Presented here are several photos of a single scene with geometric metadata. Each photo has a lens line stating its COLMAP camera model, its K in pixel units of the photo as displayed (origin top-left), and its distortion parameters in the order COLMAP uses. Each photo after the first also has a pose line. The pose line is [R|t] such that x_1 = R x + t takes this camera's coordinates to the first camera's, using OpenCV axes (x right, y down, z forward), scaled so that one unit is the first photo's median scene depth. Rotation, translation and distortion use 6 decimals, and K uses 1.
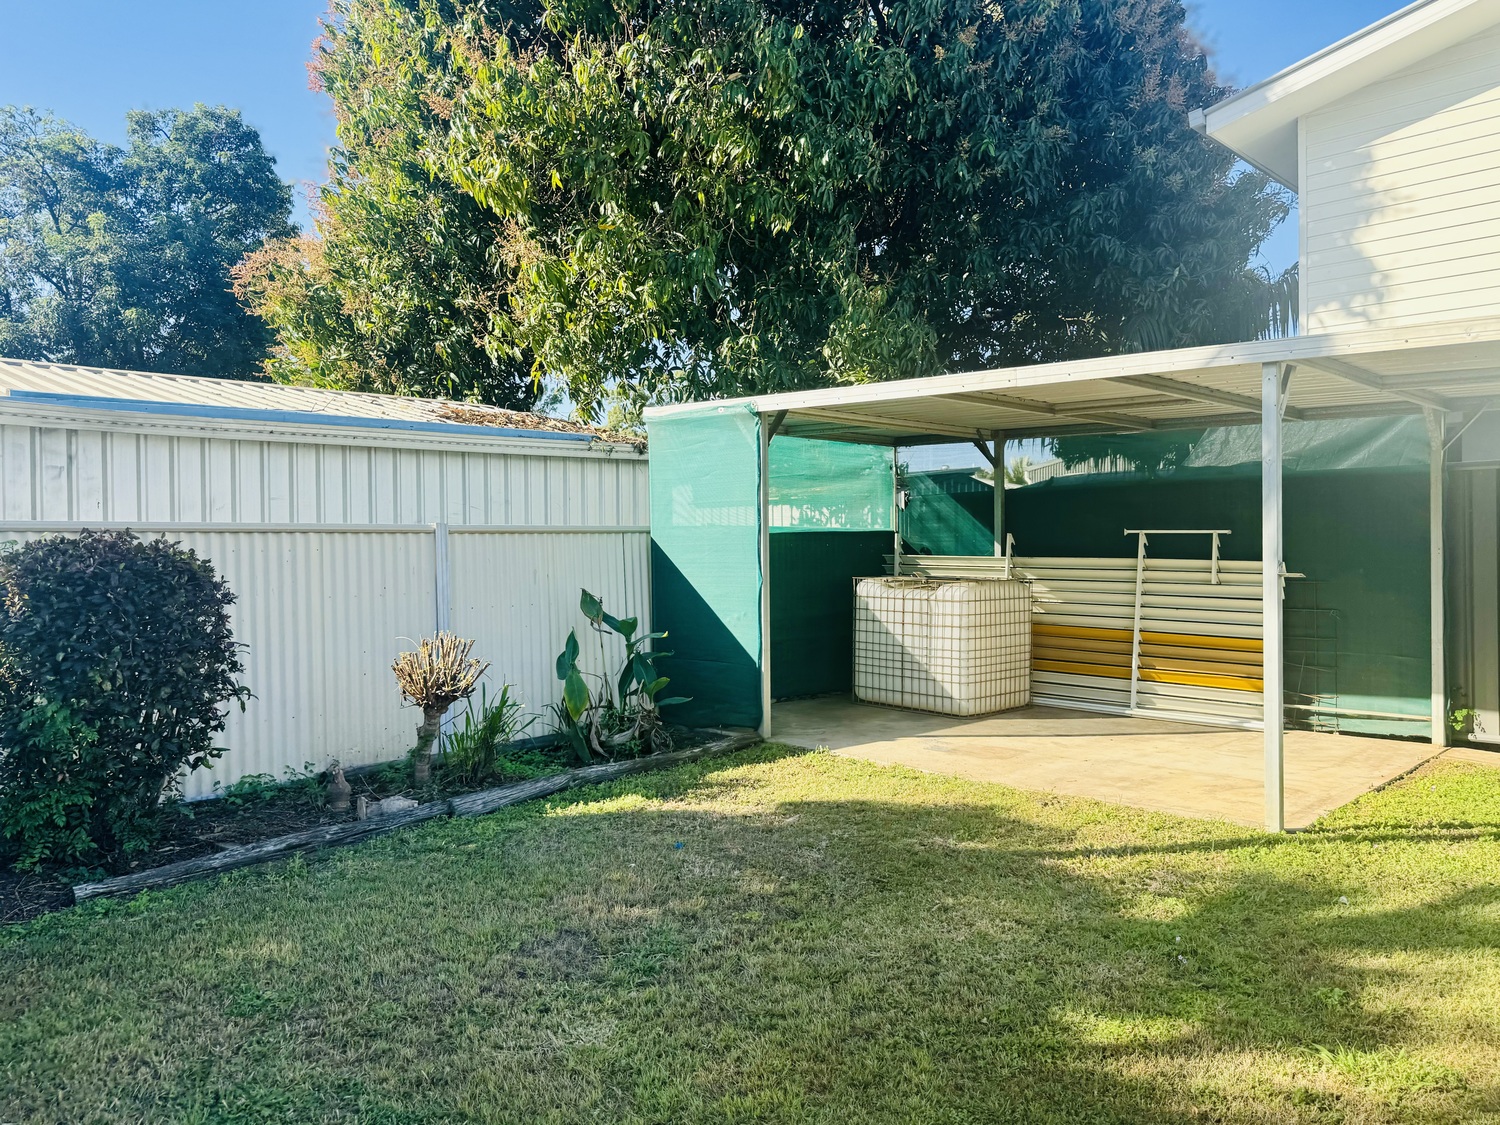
lens RADIAL K [[1053.2, 0, 743.6], [0, 1053.2, 570.2], [0, 0, 1]] dist [0.067445, -0.084207]
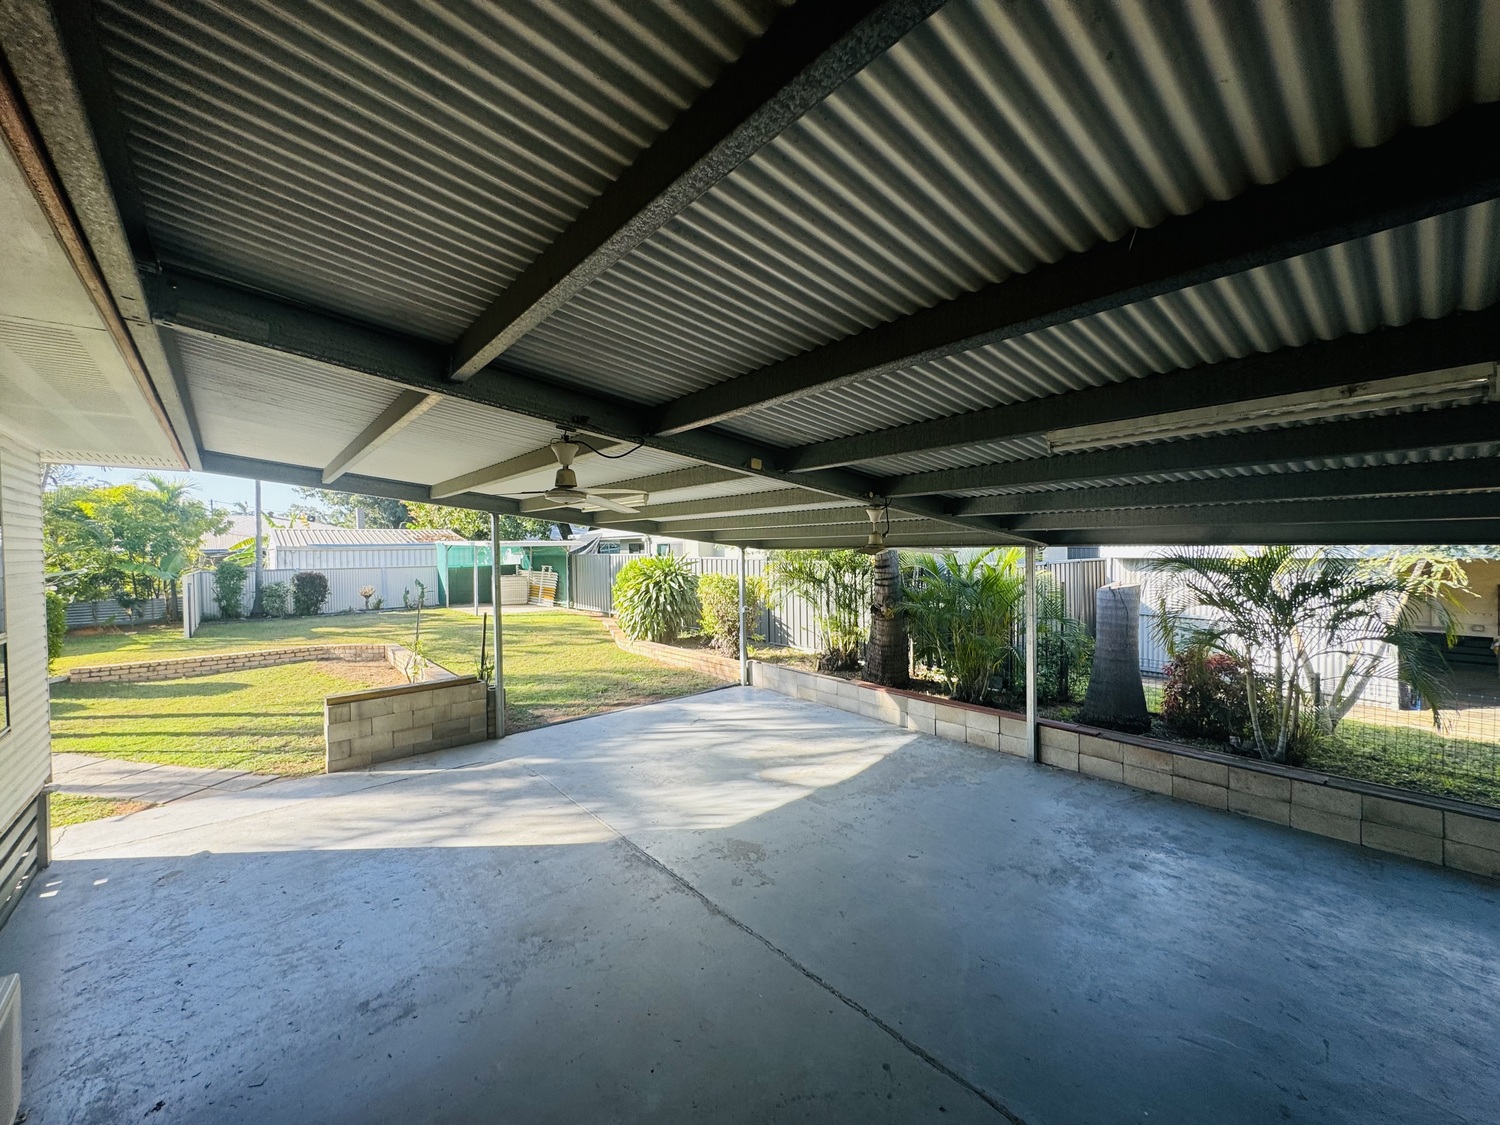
lens RADIAL K [[601.9, 0, 756.4], [0, 601.9, 561.0], [0, 0, 1]] dist [-0.006634, 0.001875]
pose [[0.997972, 0.001332, -0.063635, 1.616787], [-0.001128, 0.999994, 0.003247, -0.075622], [0.063639, -0.003169, 0.997968, -1.745566]]
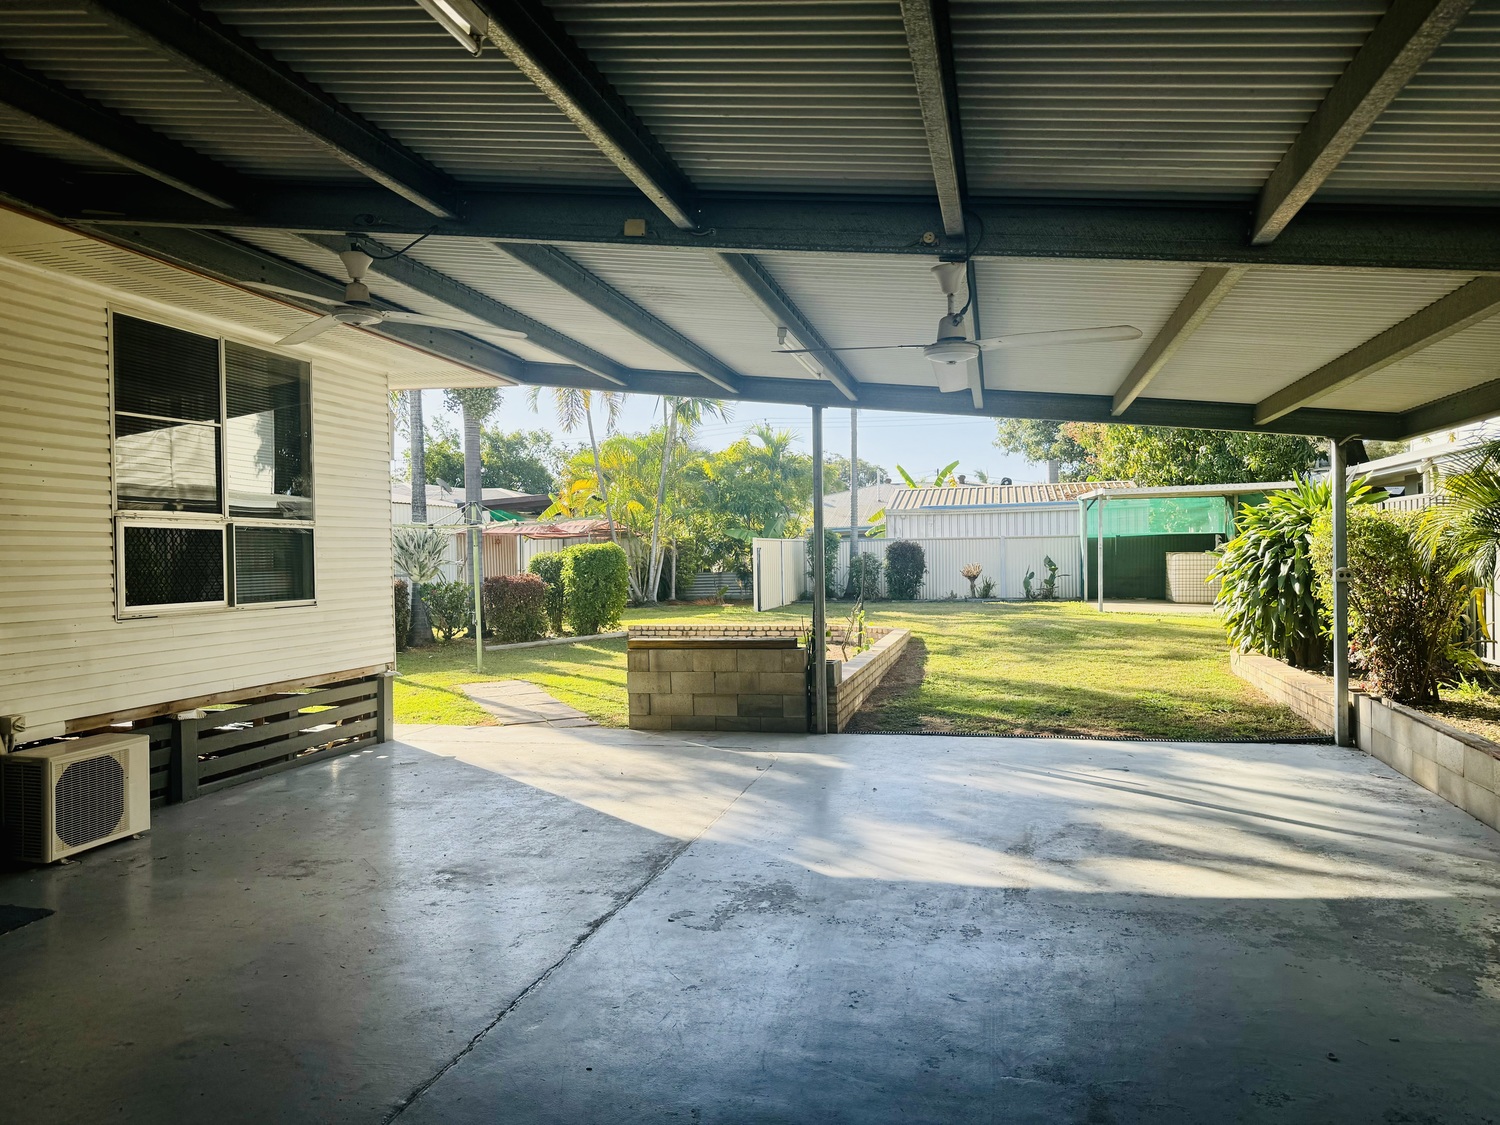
lens RADIAL K [[1053.2, 0, 739.2], [0, 1053.2, 567.8], [0, 0, 1]] dist [0.067445, -0.084207]
pose [[0.519895, 0.015833, -0.854083, 2.083950], [-0.005759, 0.999870, 0.015030, 0.013679], [0.854211, -0.002896, 0.519919, -1.486531]]
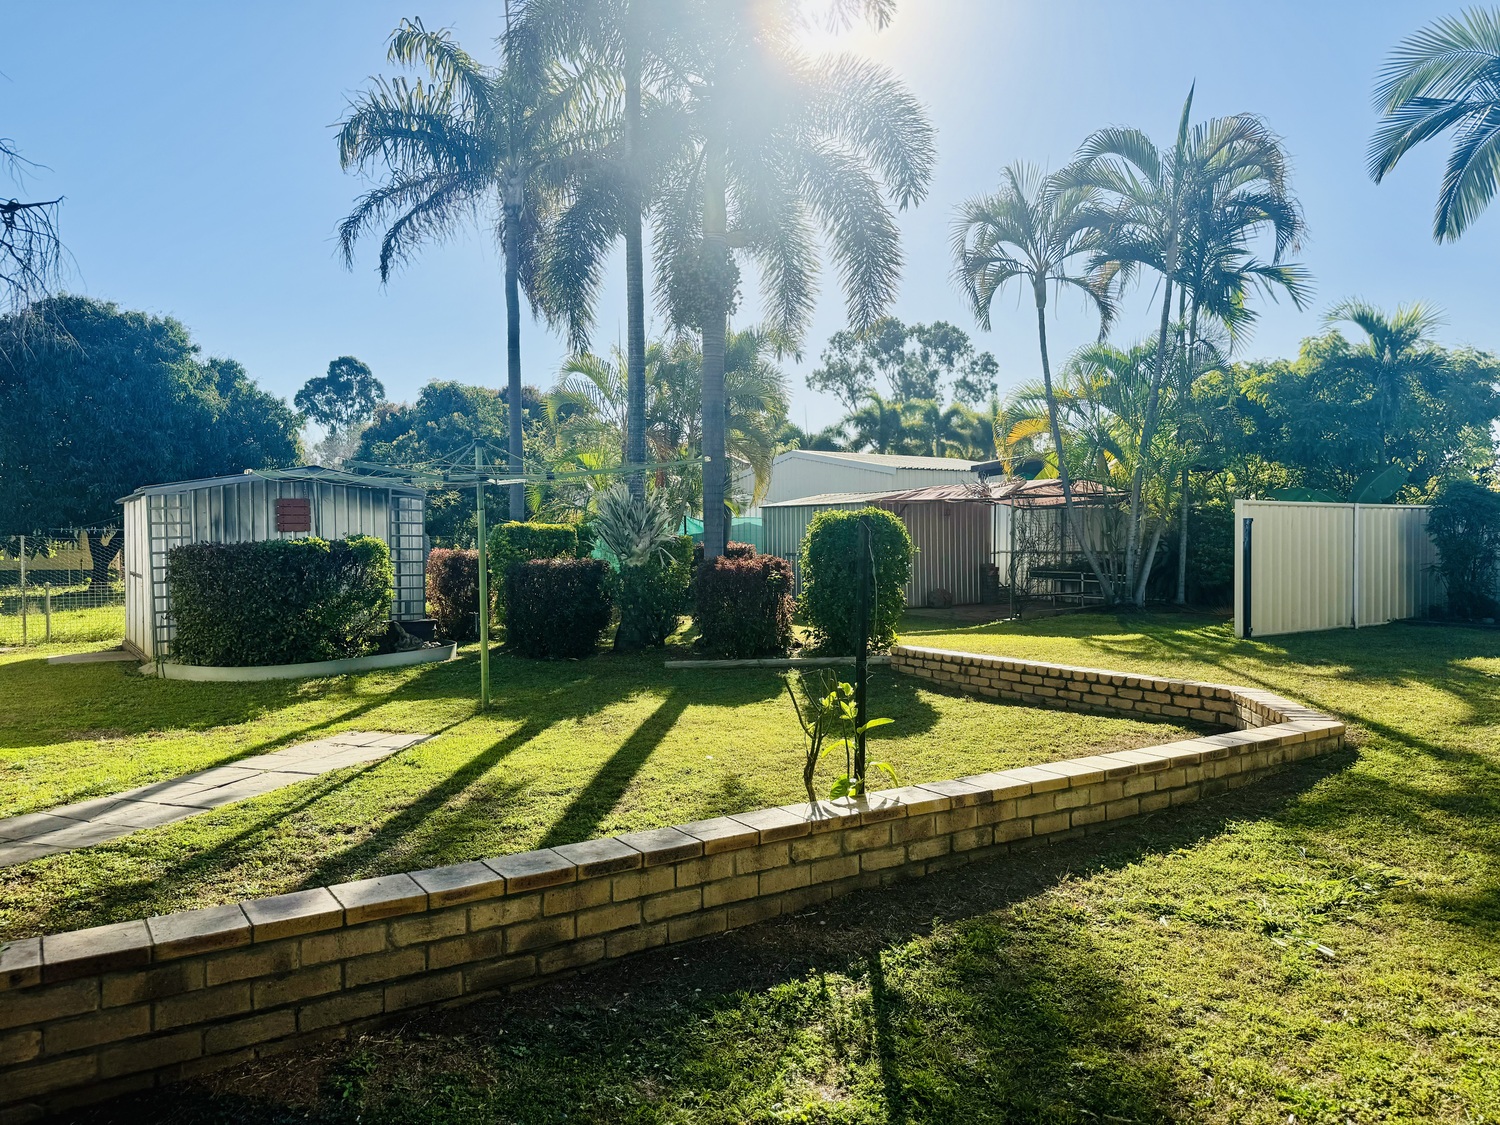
lens RADIAL K [[1053.2, 0, 738.7], [0, 1053.2, 556.8], [0, 0, 1]] dist [0.067445, -0.084207]
pose [[-0.186077, 0.028145, -0.982132, 1.363840], [-0.012686, 0.999437, 0.031045, 0.018699], [0.982453, 0.018237, -0.185616, -0.429613]]
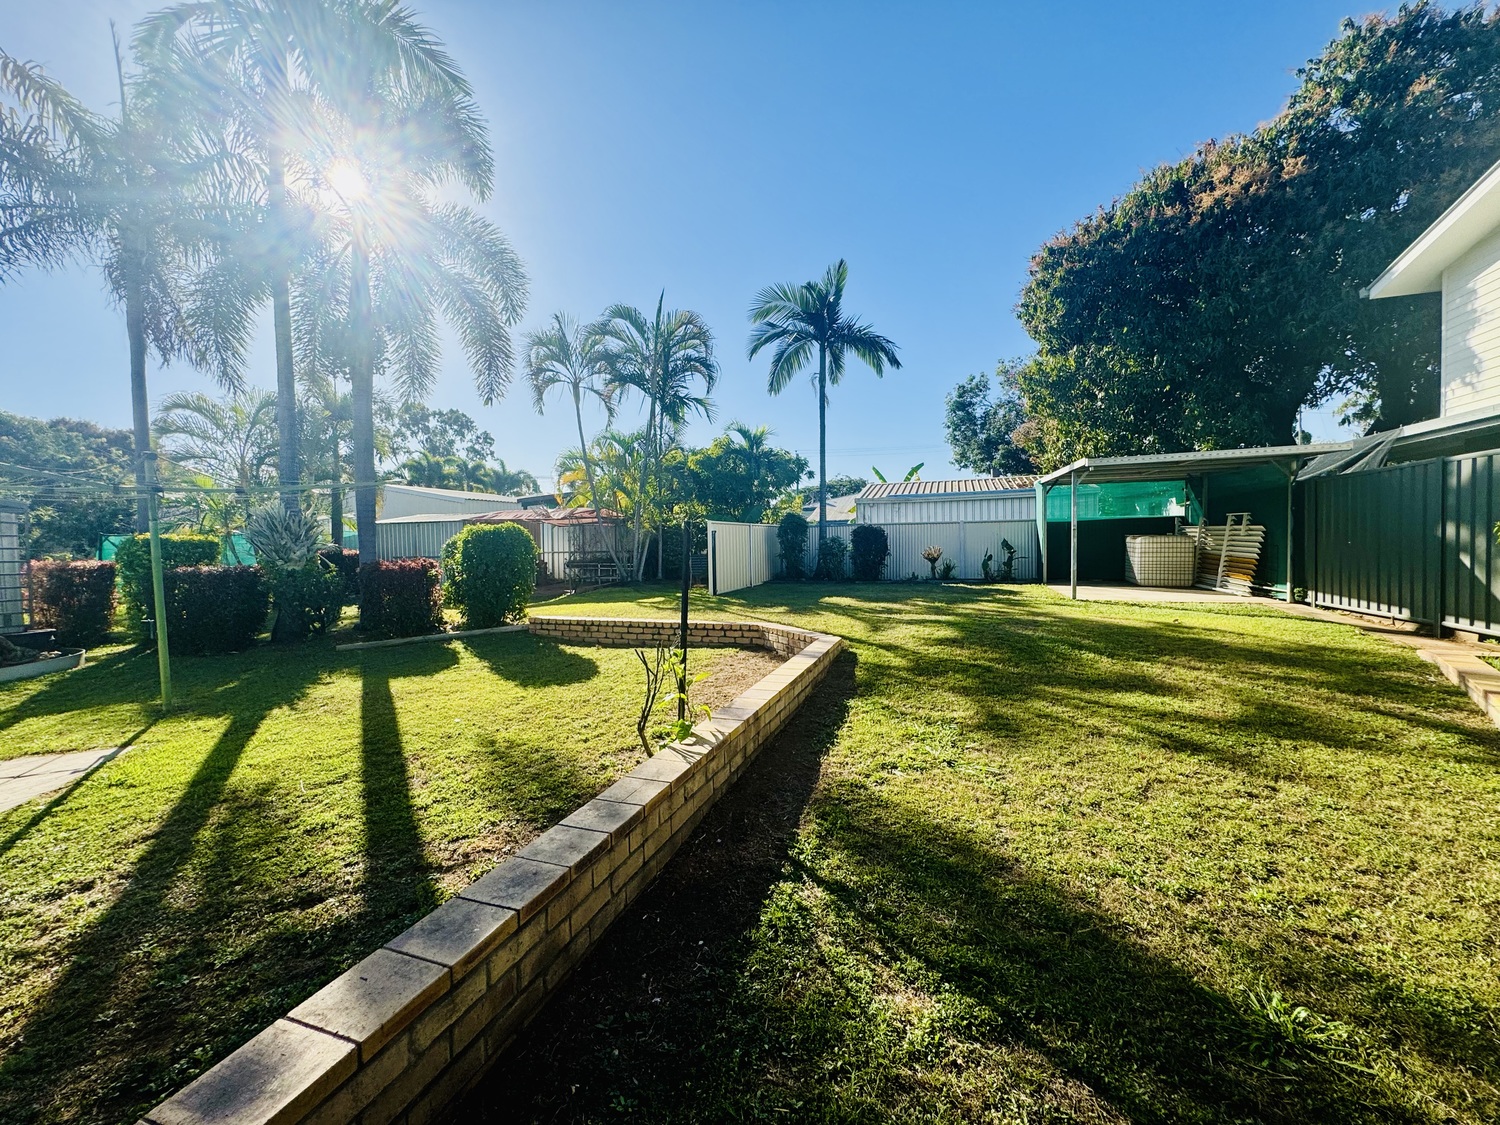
lens RADIAL K [[601.9, 0, 751.7], [0, 601.9, 558.6], [0, 0, 1]] dist [-0.006634, 0.001875]
pose [[0.450014, 0.029735, -0.892526, 1.195311], [-0.003582, 0.999498, 0.031492, 0.025583], [0.893014, -0.010975, 0.449894, -0.622843]]
